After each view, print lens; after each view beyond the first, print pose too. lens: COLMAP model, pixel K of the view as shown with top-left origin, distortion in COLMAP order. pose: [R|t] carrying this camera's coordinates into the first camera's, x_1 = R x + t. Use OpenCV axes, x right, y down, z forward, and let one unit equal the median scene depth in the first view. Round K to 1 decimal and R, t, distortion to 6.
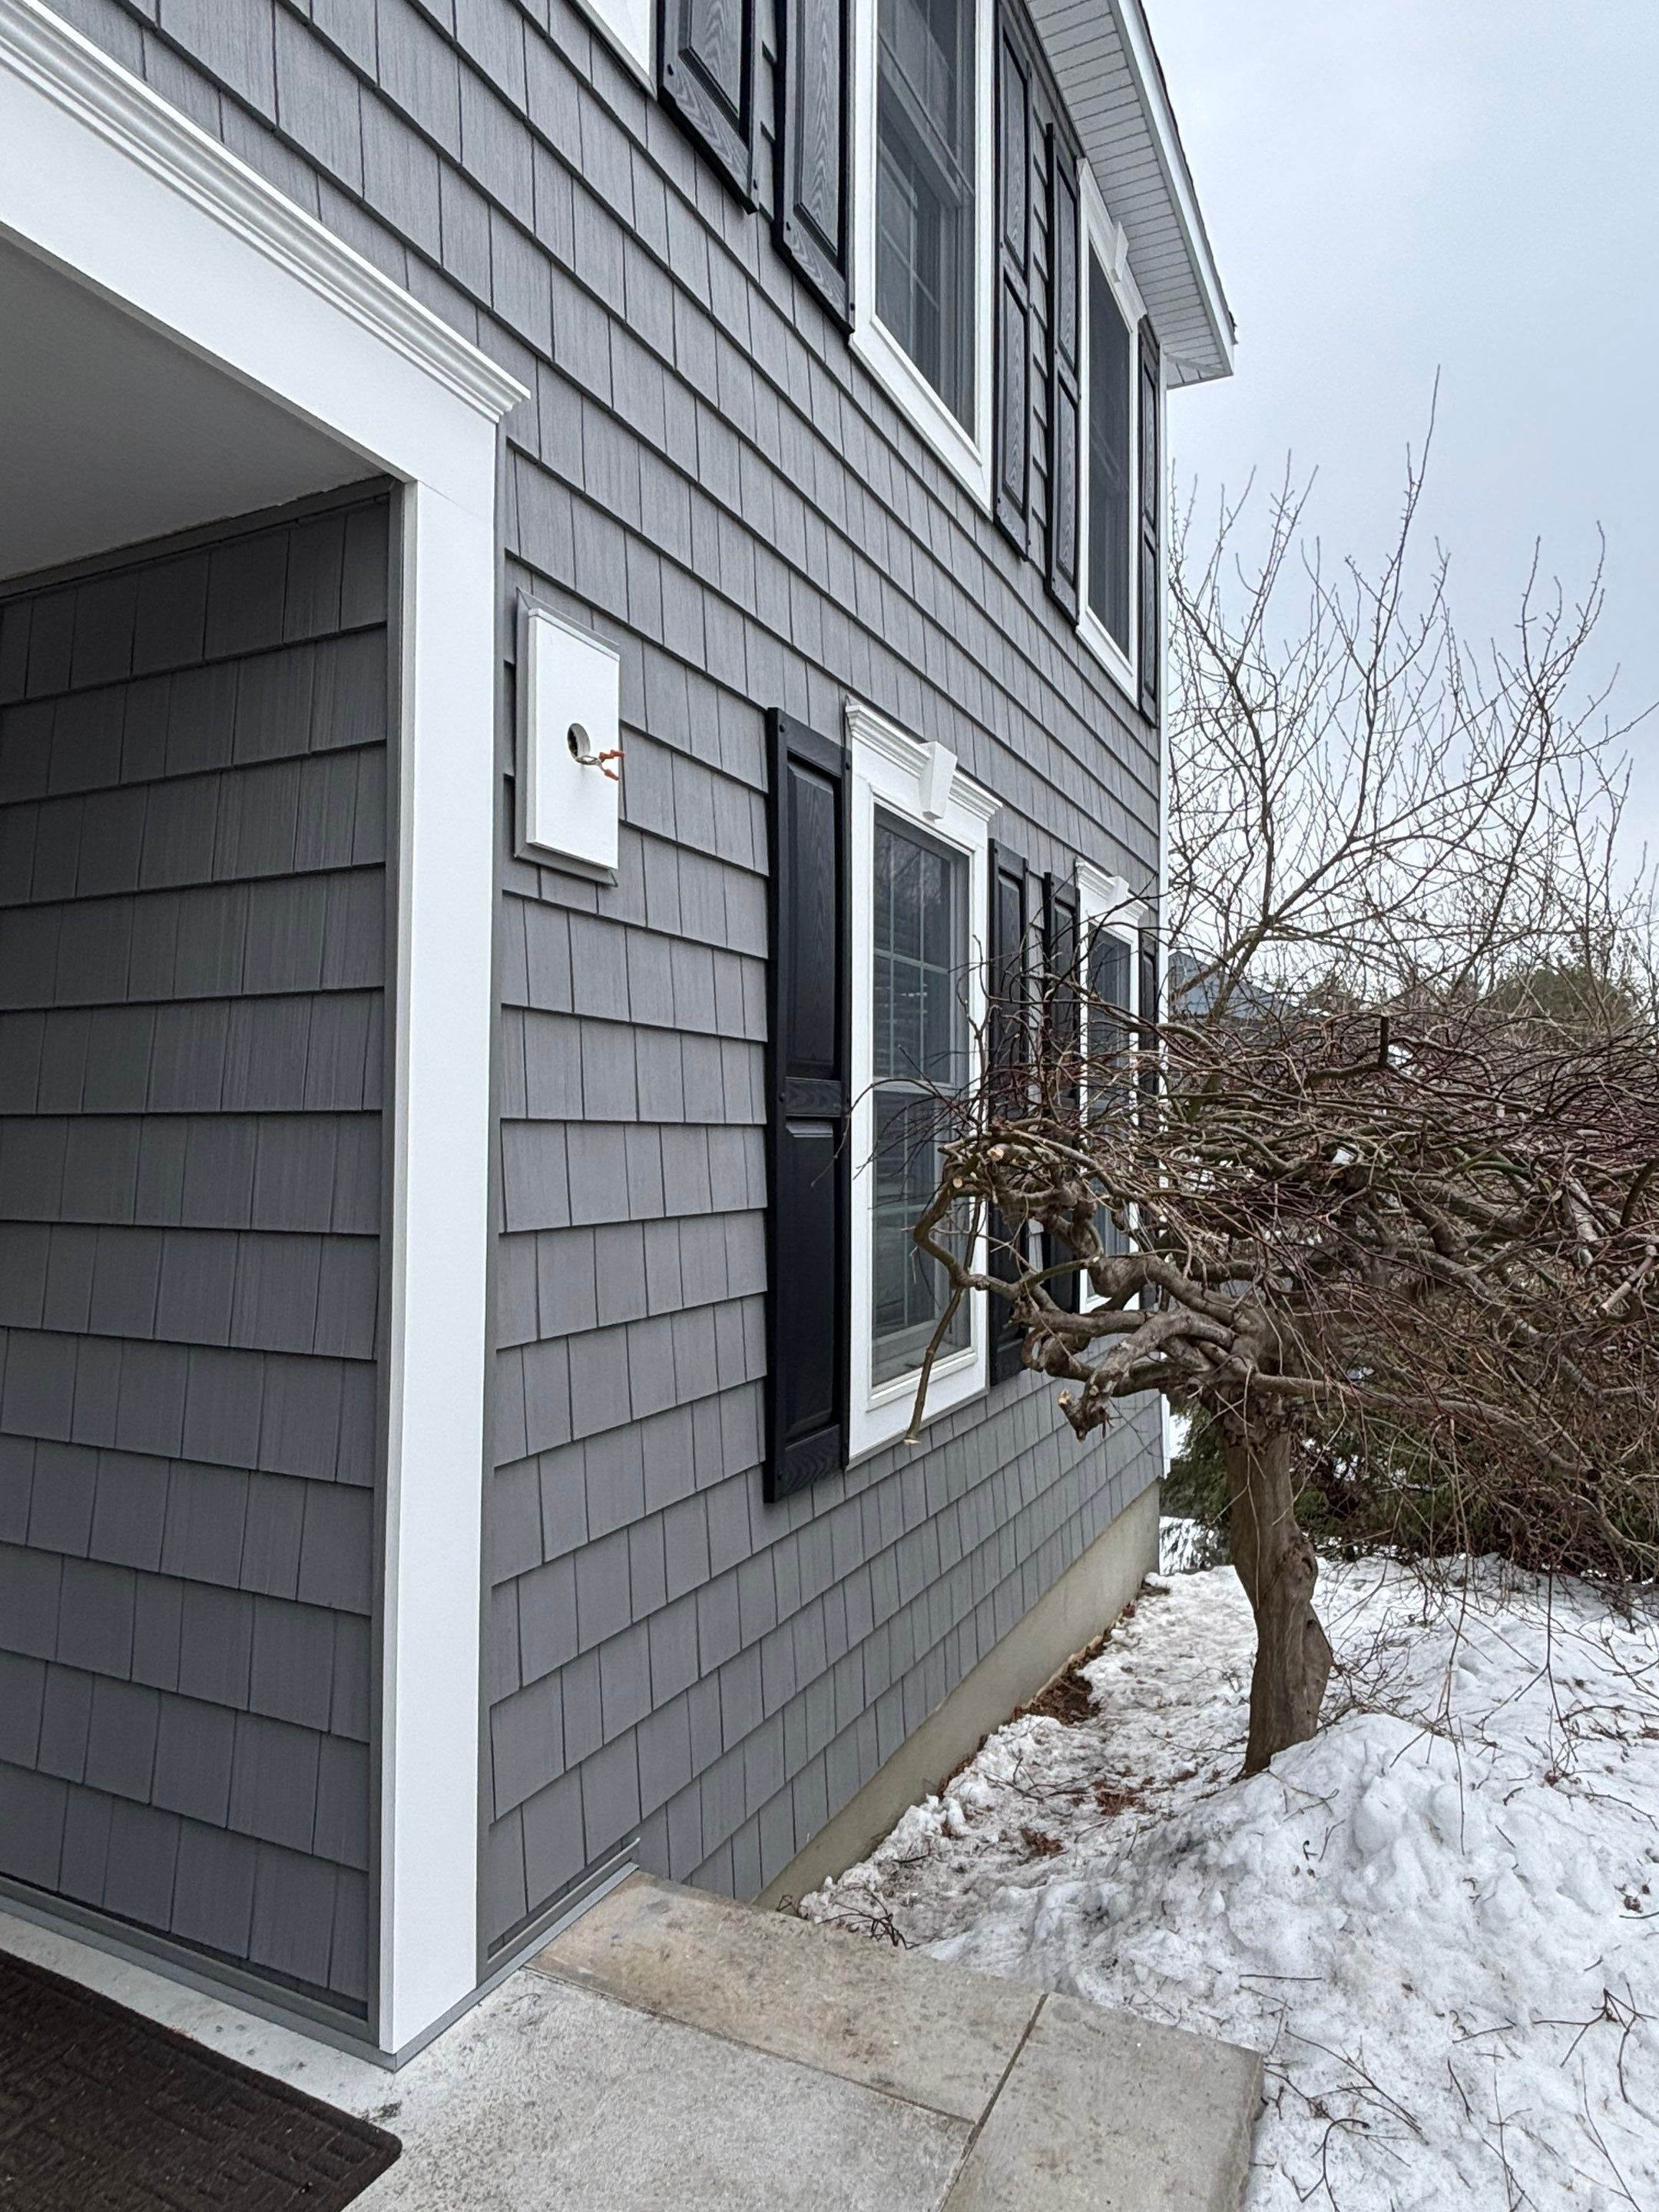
lens RADIAL K [[1369.2, 0, 829.5], [0, 1369.2, 1106.0], [0, 0, 1]] dist [0.022795, -0.000349]
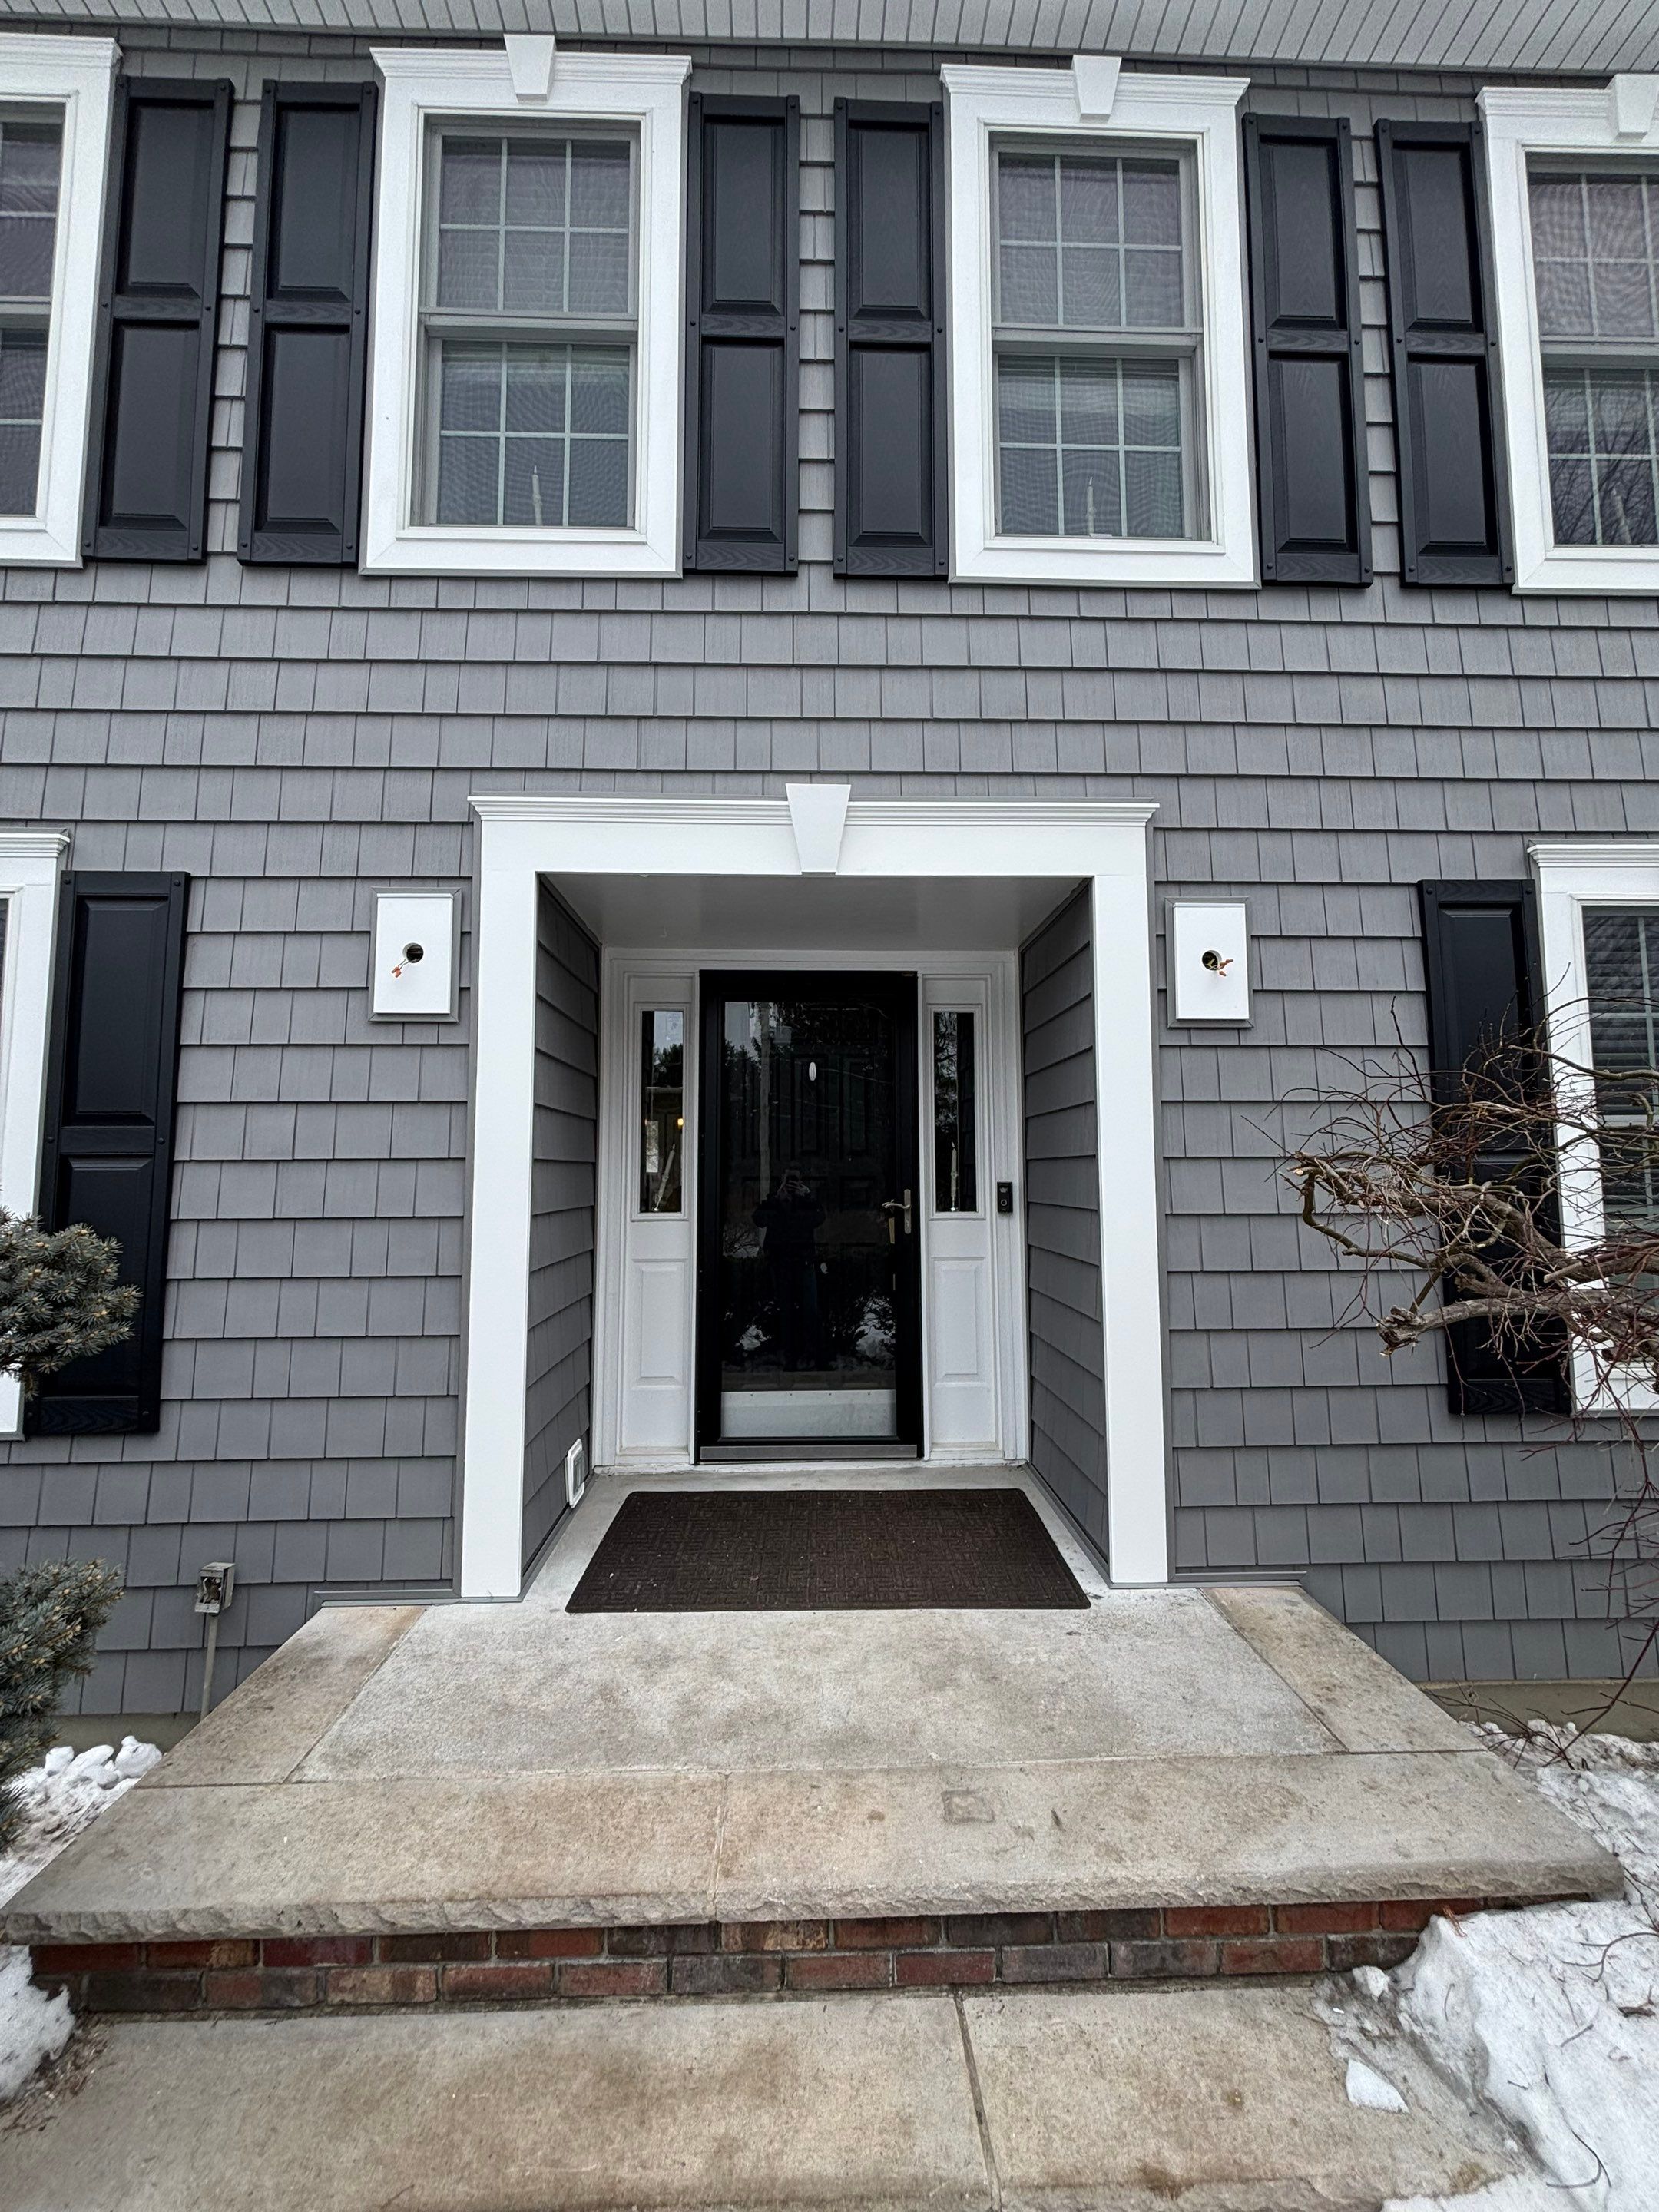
lens RADIAL K [[907.0, 0, 829.5], [0, 907.0, 1106.0], [0, 0, 1]] dist [-0.000115, 0.000042]
pose [[0.461868, -0.068401, -0.884307, 0.672408], [0.032582, 0.997657, -0.060152, -0.002649], [0.886350, -0.001031, 0.463015, -0.059095]]
